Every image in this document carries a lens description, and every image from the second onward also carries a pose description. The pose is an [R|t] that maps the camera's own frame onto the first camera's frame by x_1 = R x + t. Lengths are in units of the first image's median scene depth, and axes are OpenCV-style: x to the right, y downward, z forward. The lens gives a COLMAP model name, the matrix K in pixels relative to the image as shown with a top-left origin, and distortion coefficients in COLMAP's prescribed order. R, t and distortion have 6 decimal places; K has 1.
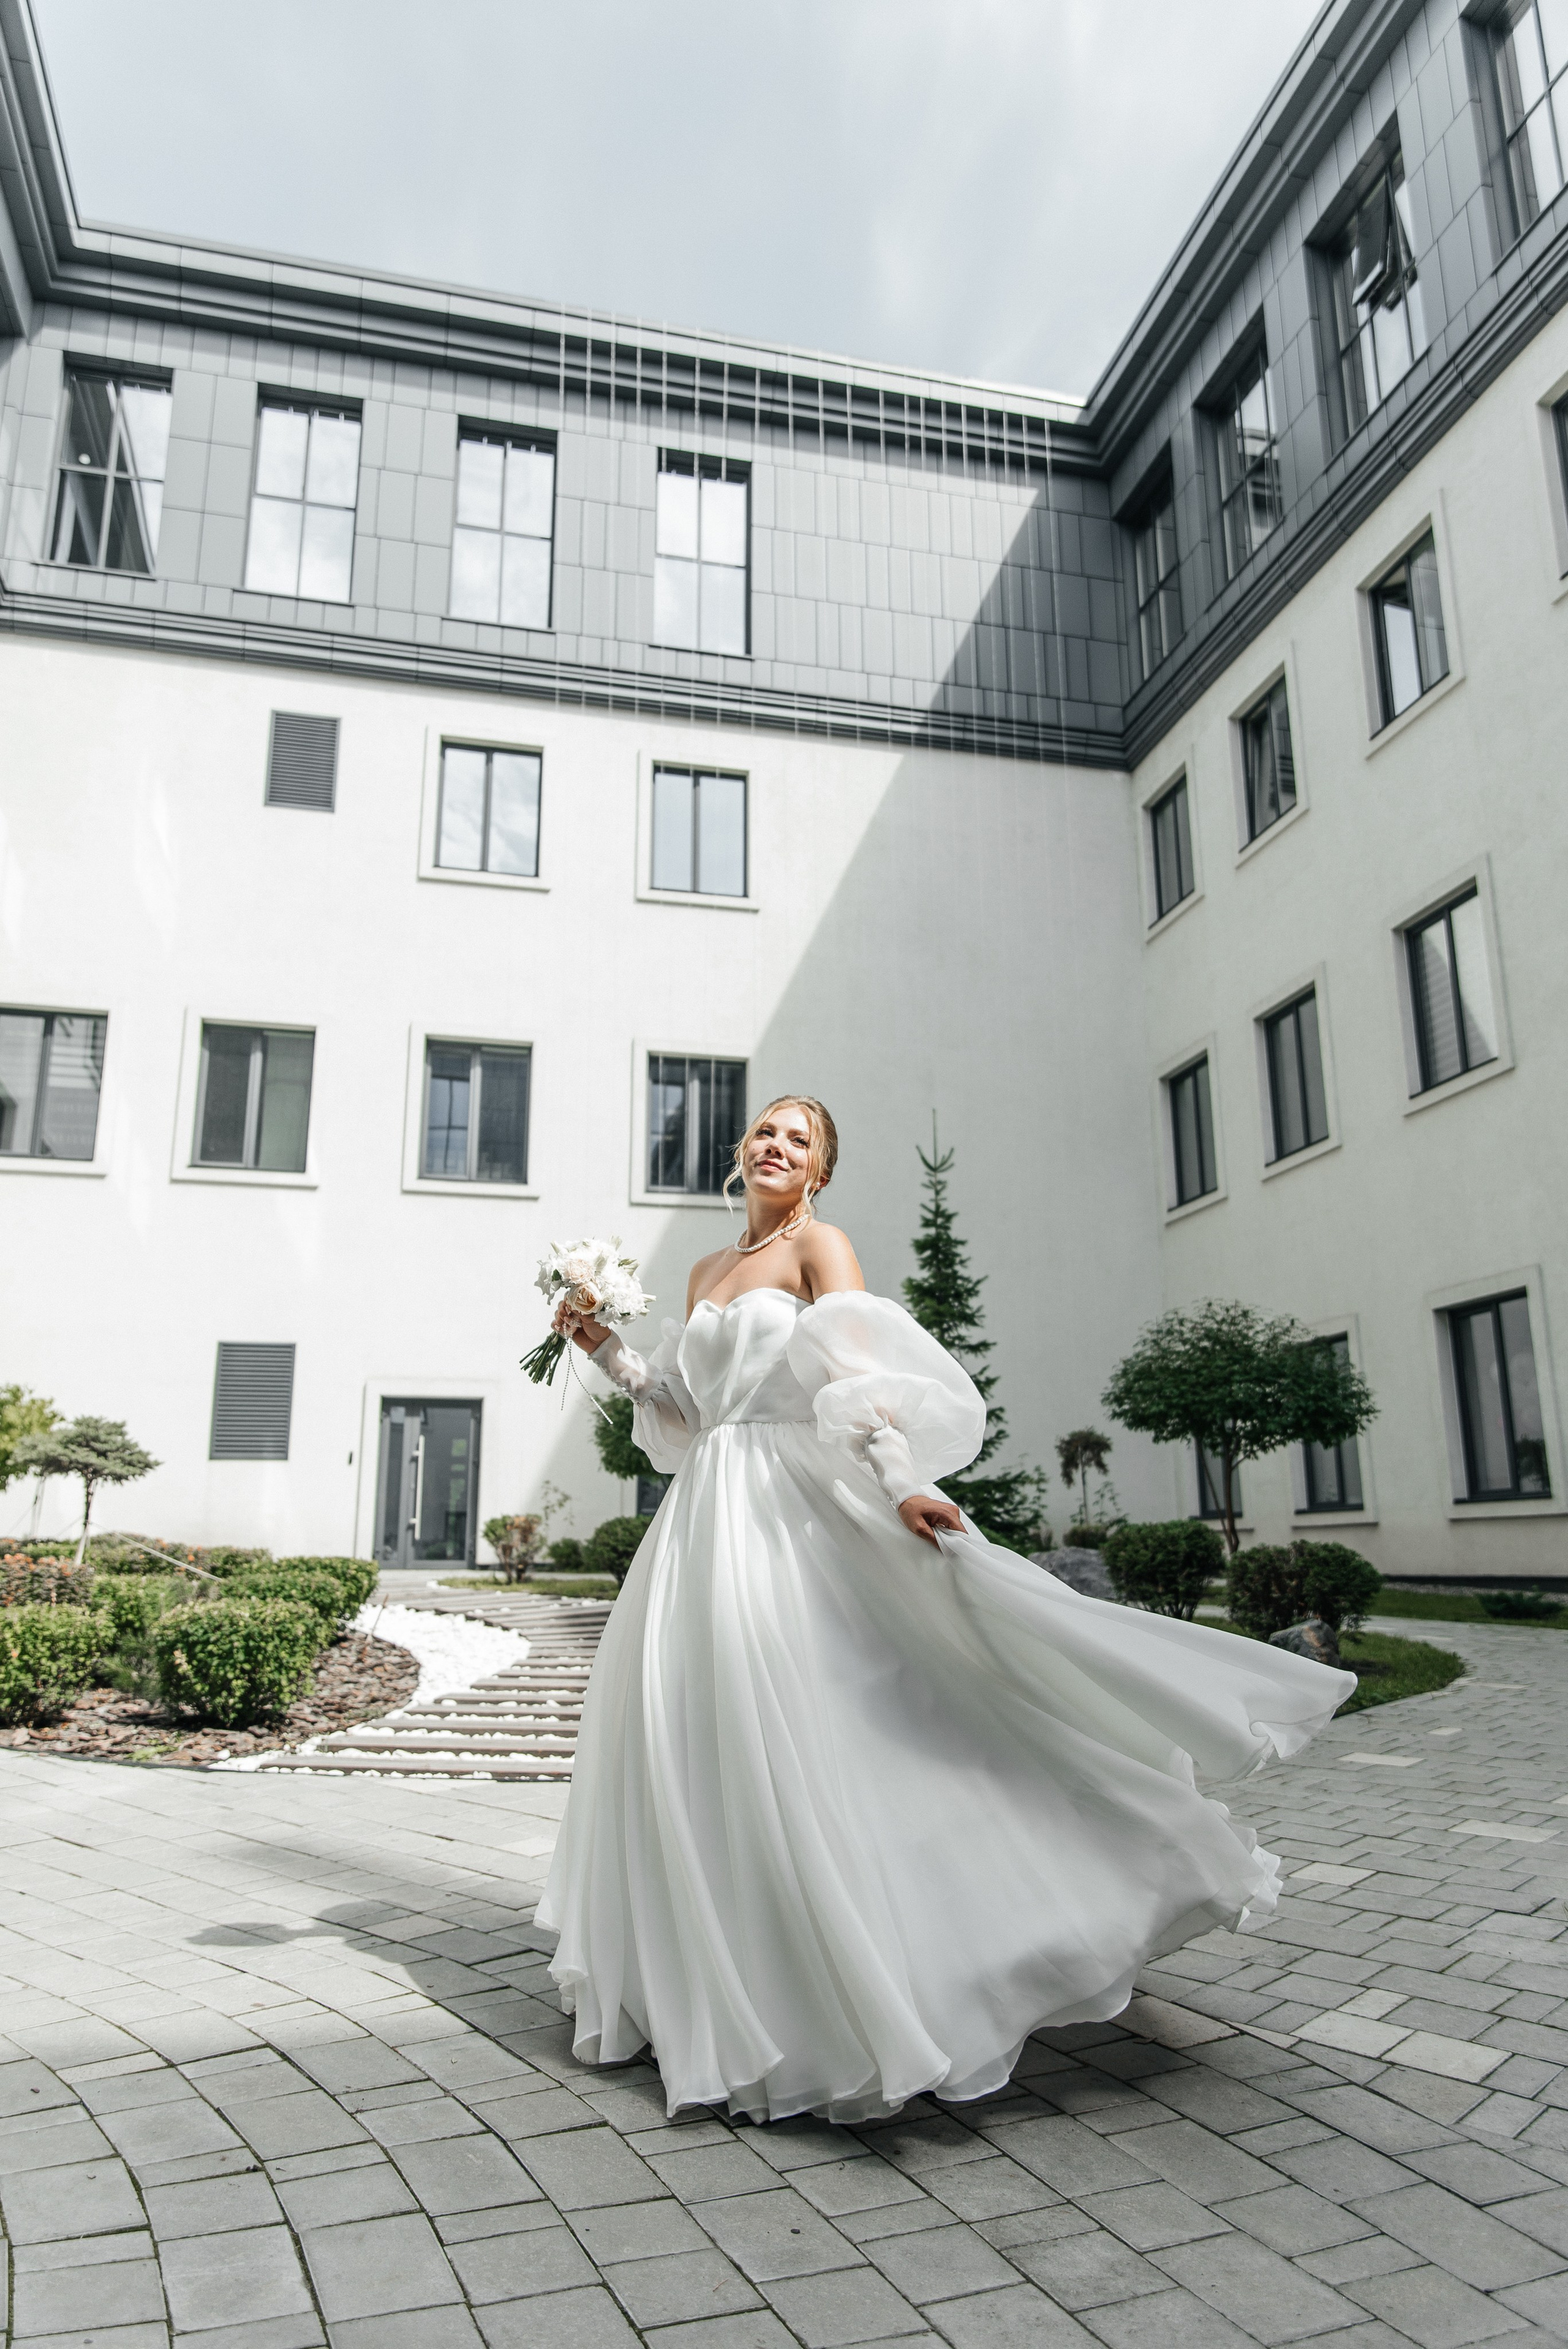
lens RADIAL K [[1571.4, 0, 780.9], [0, 1571.4, 1179.6], [0, 0, 1]] dist [0.005284, -0.008011]
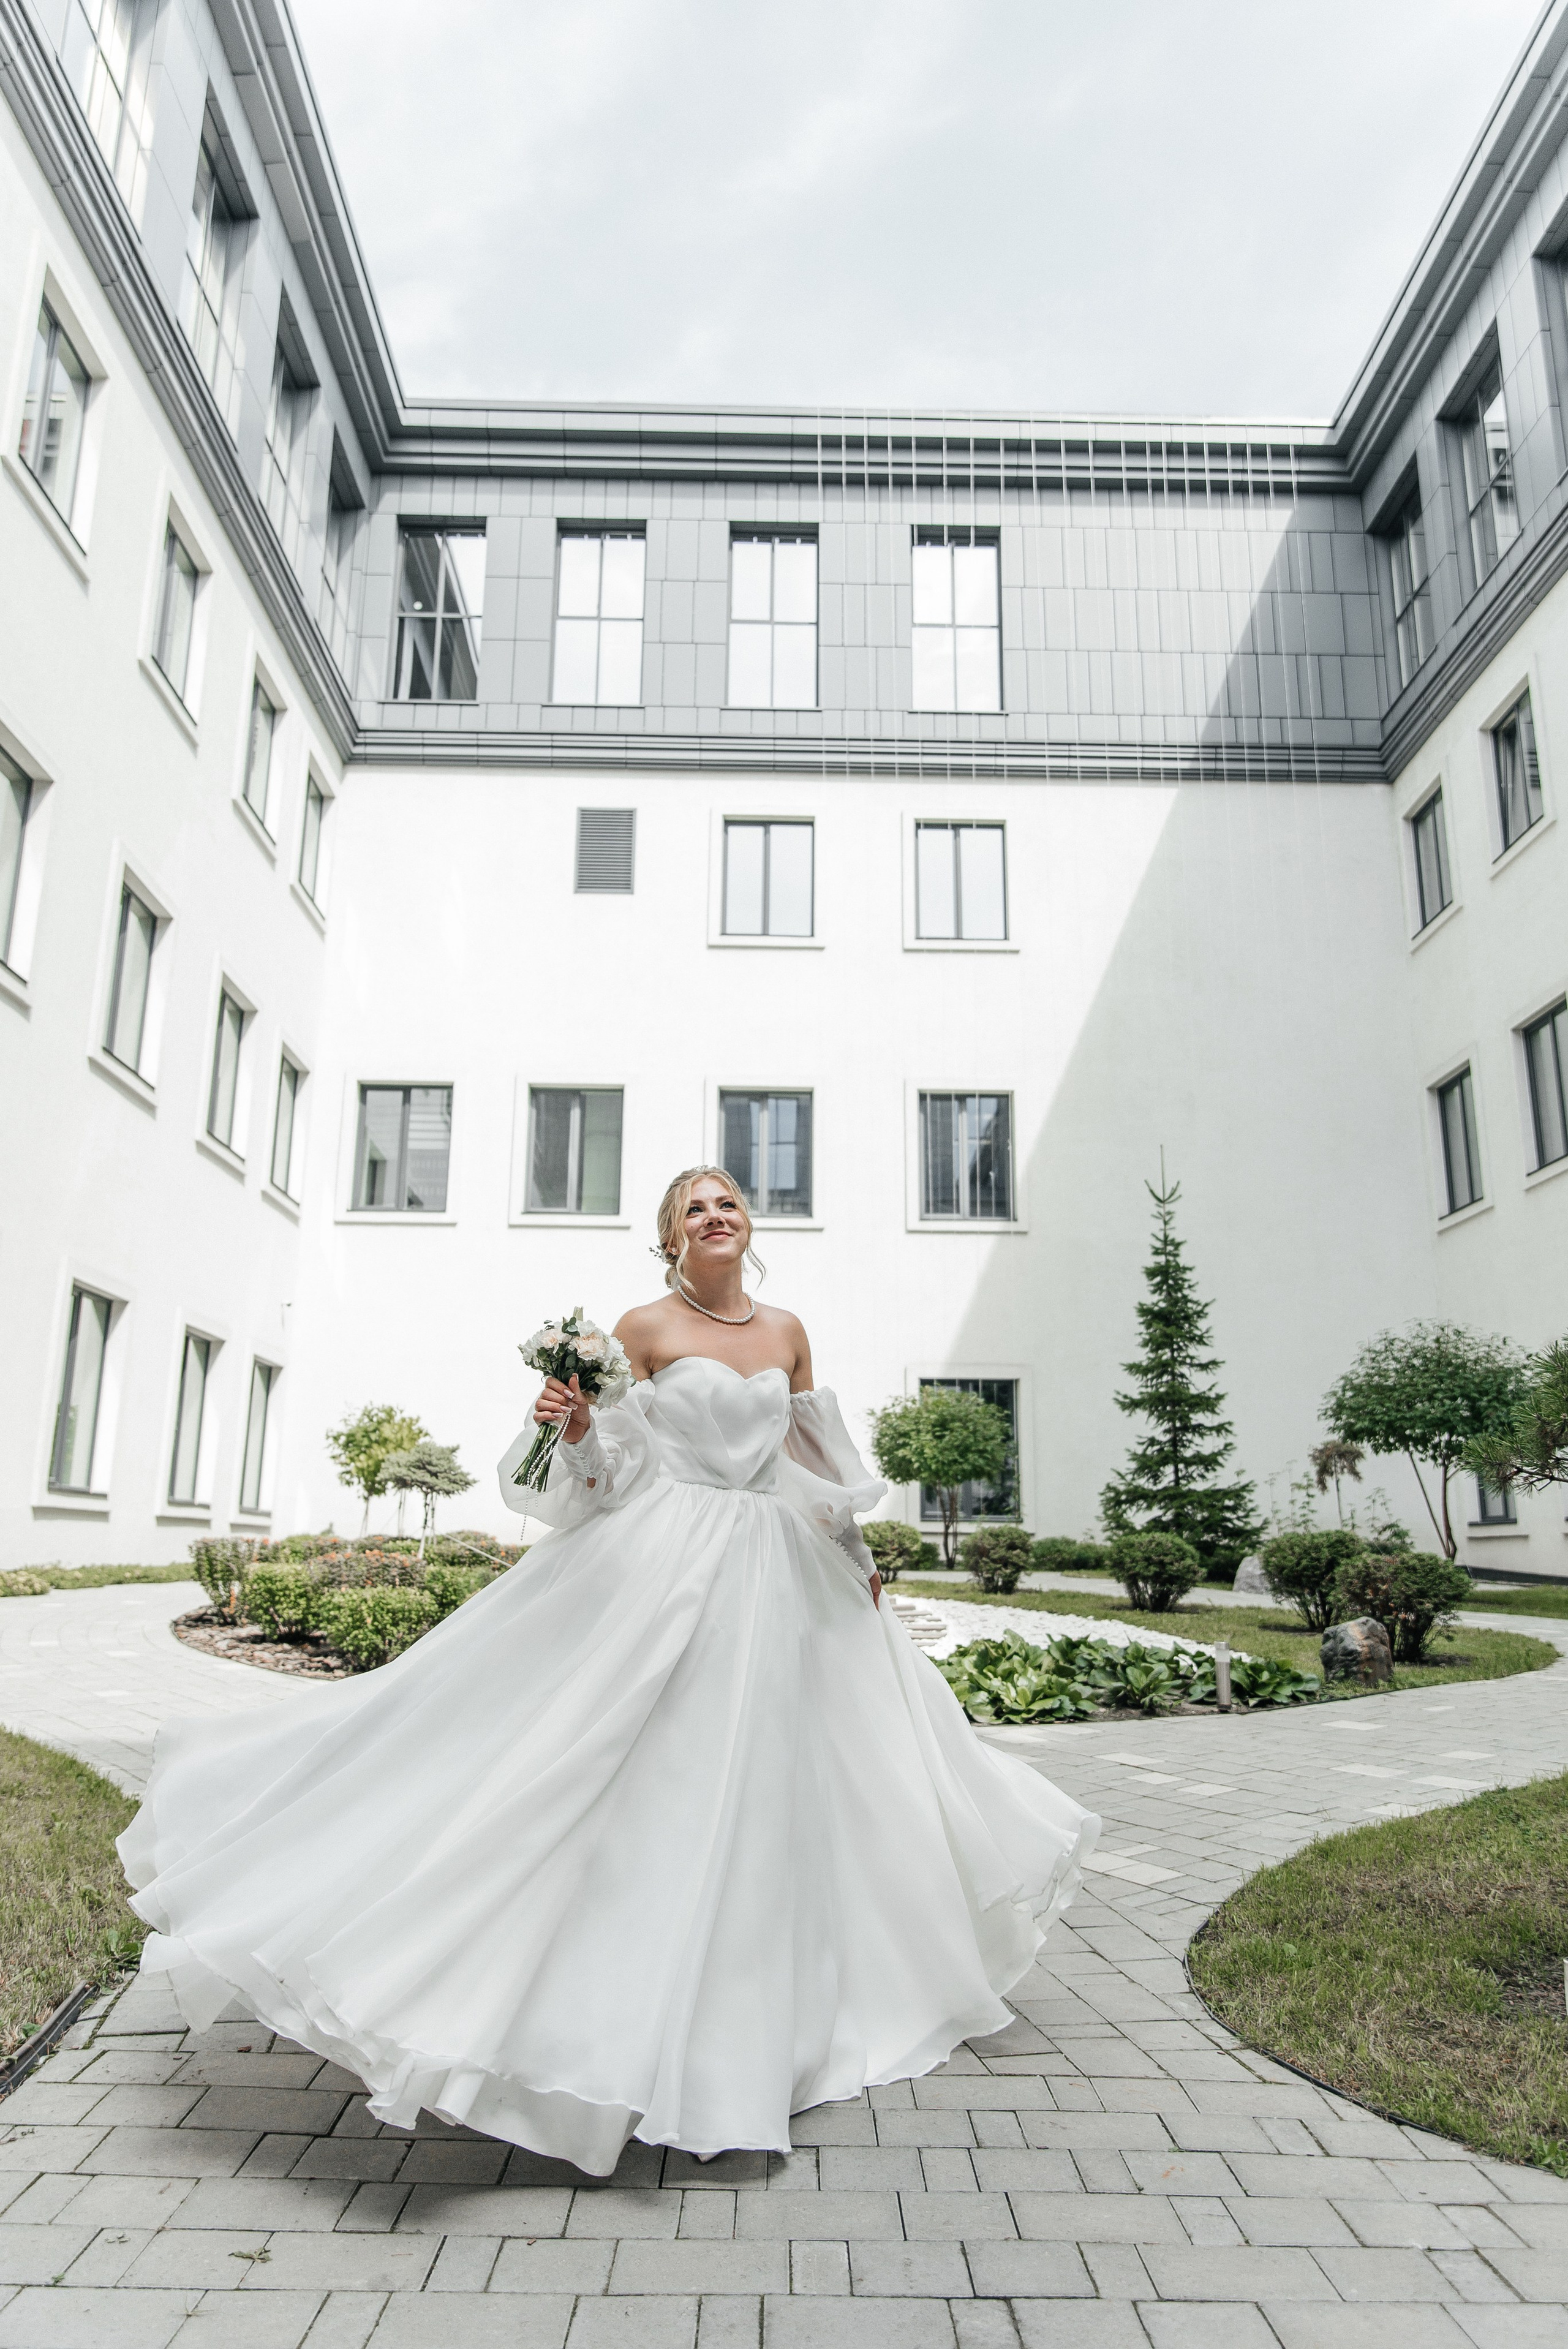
lens RADIAL K [[1574.6, 0, 779.4], [0, 1574.6, 1179.1], [0, 0, 1]] dist [0.005206, -0.008418]
pose [[0.975713, -0.039119, -0.215533, 0.057410], [0.039712, 0.999210, -0.001579, -0.023493], [0.215424, -0.007019, 0.976495, -0.089778]]
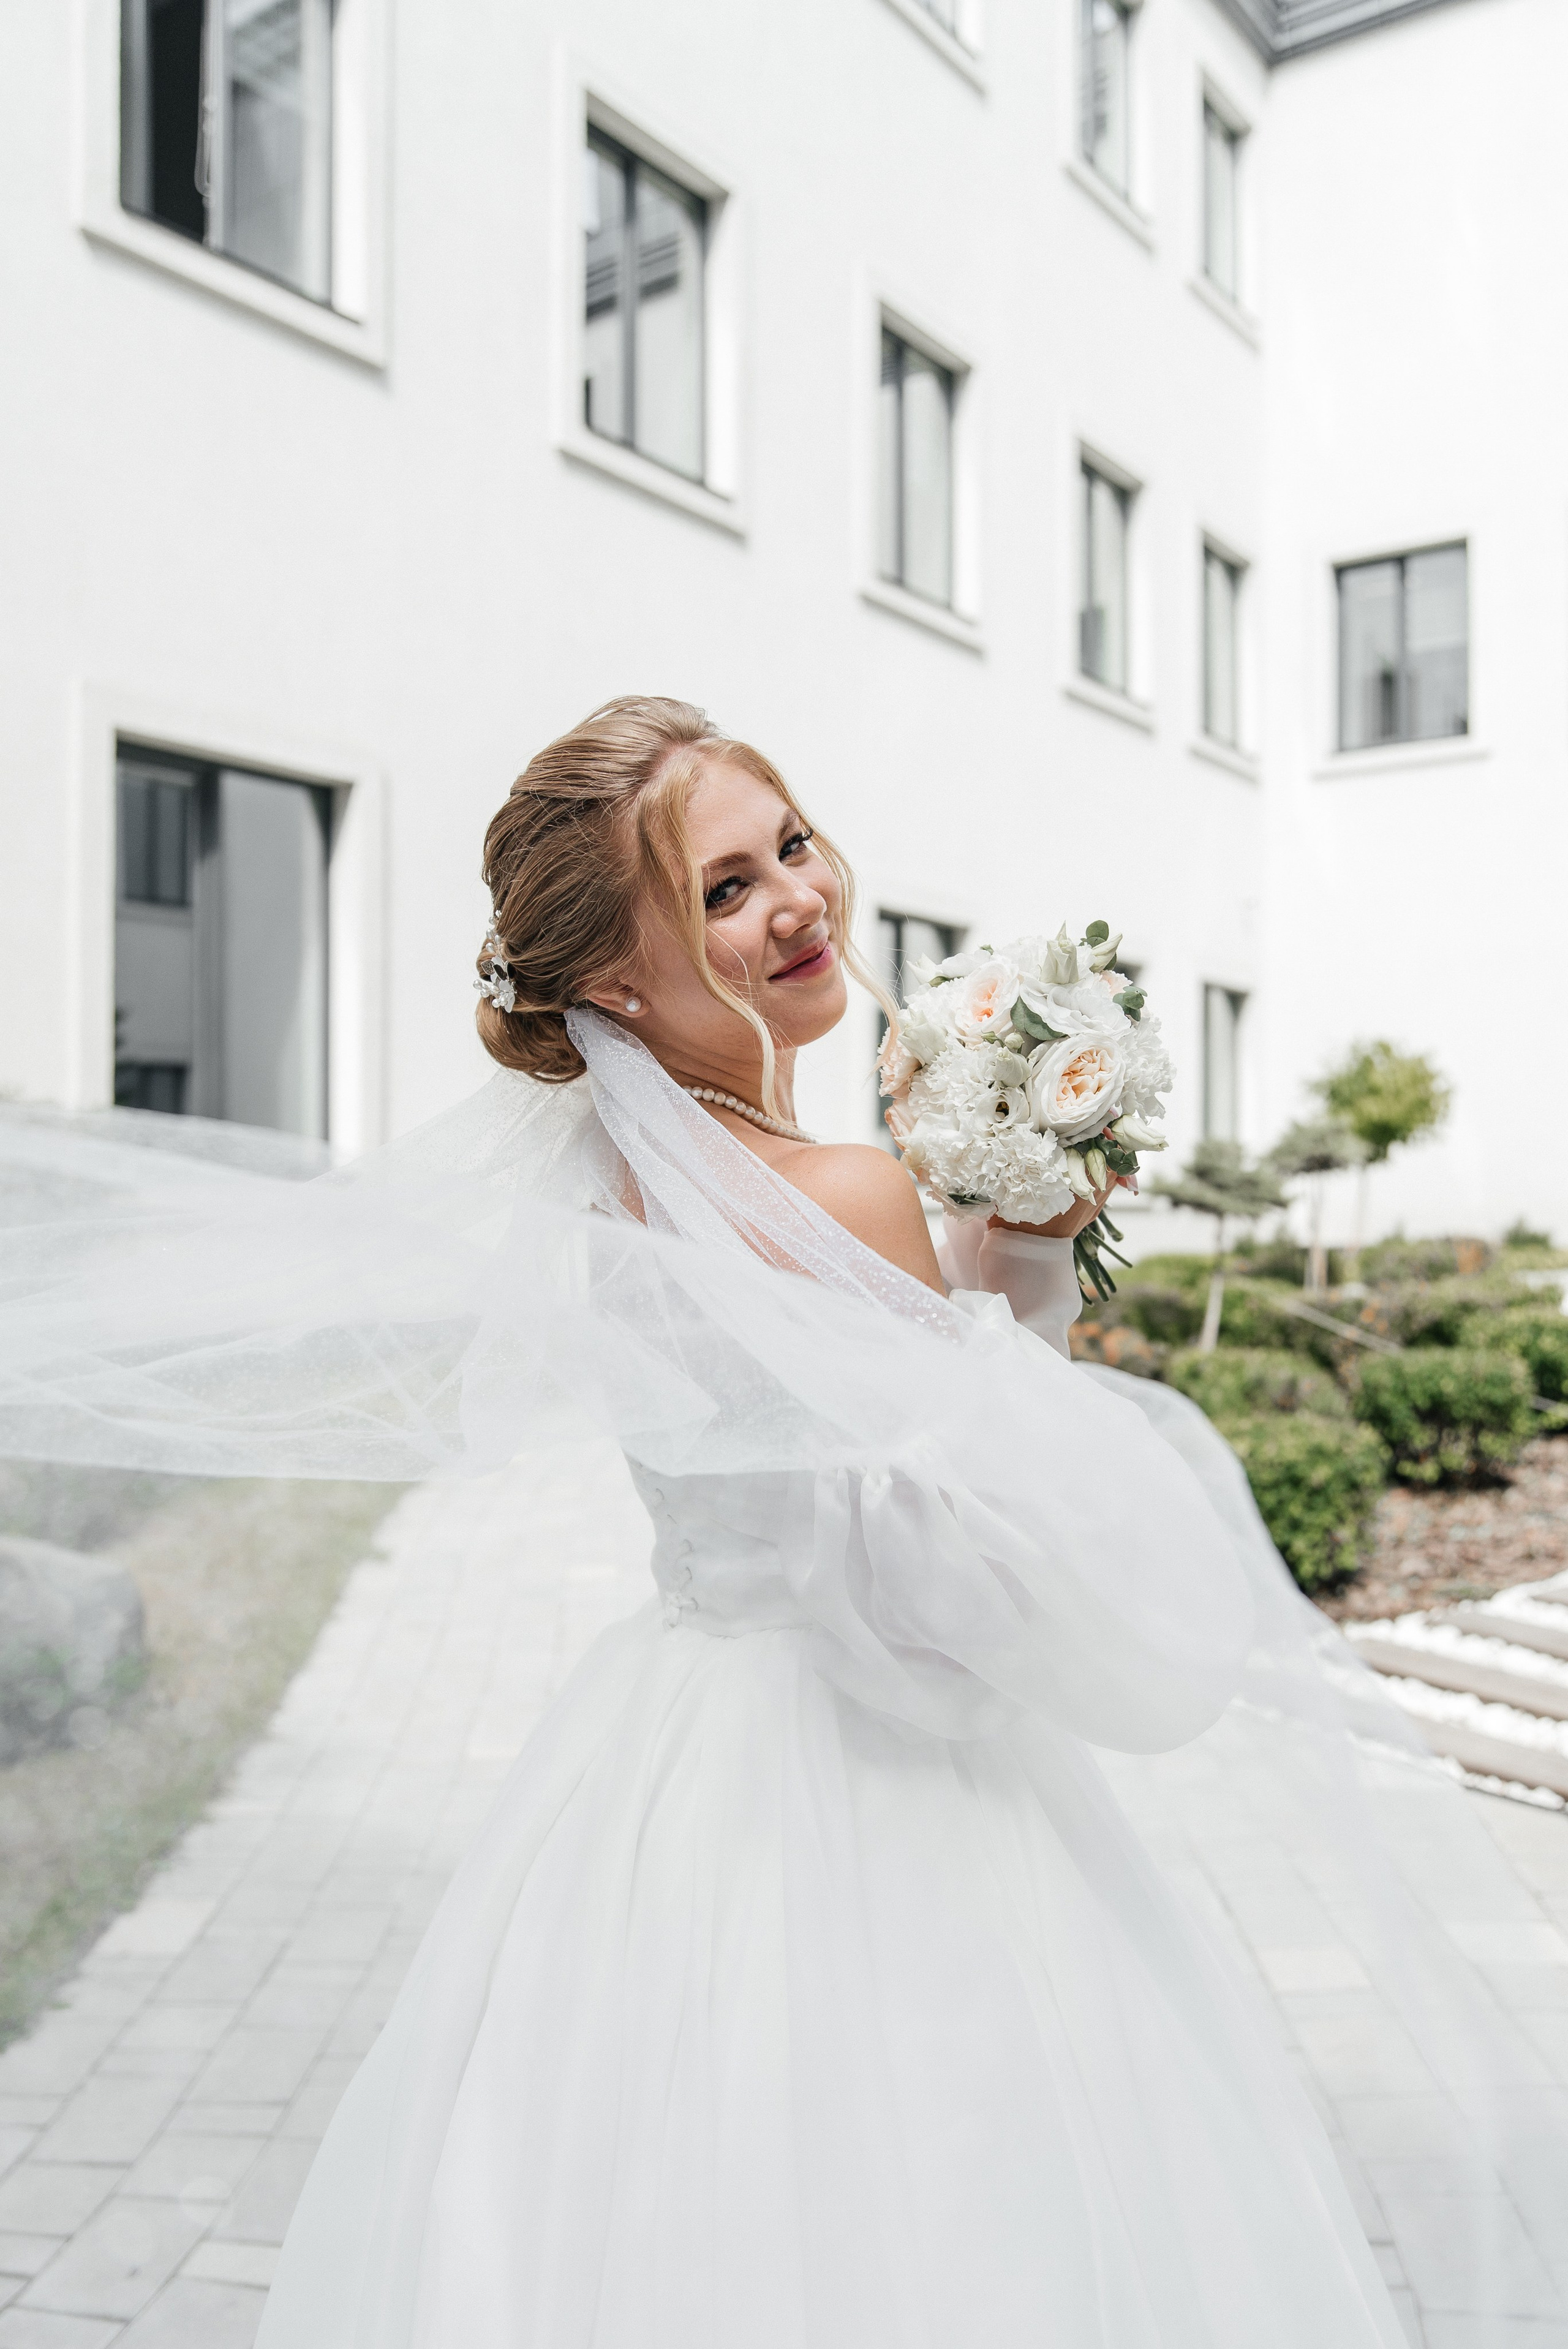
lens RADIAL K [[1930.9, 0, 783.8], [0, 1930.9, 1181.0], [0, 0, 1]] dist [0.004431, -0.015316]
pose [[0.652280, -0.005759, -0.757956, 0.057913], [0.183454, 0.971440, 0.150496, -0.004572], [0.735442, -0.237216, 0.634707, 0.093100]]
